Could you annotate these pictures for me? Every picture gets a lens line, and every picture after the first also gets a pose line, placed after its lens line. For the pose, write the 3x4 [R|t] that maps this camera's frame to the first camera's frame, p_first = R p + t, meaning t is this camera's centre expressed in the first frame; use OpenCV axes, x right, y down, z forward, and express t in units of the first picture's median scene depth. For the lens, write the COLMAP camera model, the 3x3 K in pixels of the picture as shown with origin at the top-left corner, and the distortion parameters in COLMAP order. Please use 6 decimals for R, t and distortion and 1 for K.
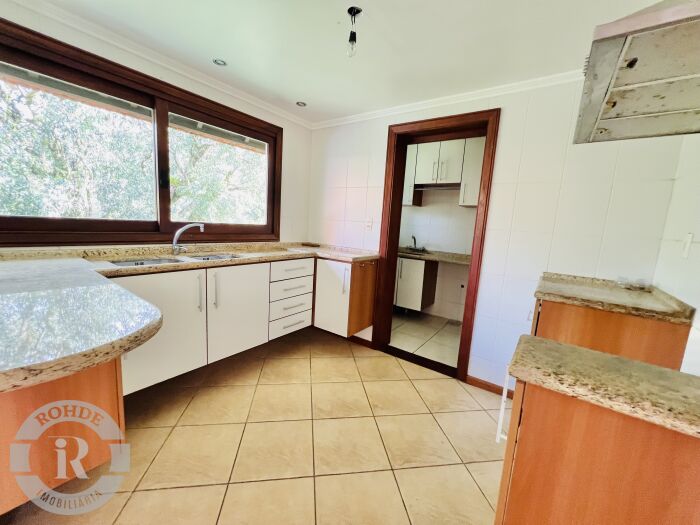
lens RADIAL K [[279.9, 0, 350.3], [0, 279.9, 263.8], [0, 0, 1]] dist [-0.003492, 0.000228]
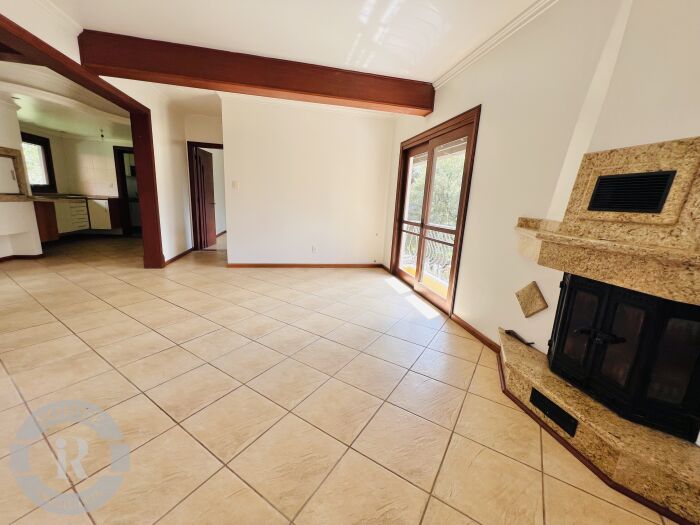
lens RADIAL K [[279.9, 0, 350.3], [0, 279.9, 263.8], [0, 0, 1]] dist [-0.003492, 0.000228]
pose [[0.663496, -0.174844, 0.727463, -0.456422], [0.086185, 0.983699, 0.157822, 0.338963], [-0.743199, -0.042018, 0.667749, -2.308875]]
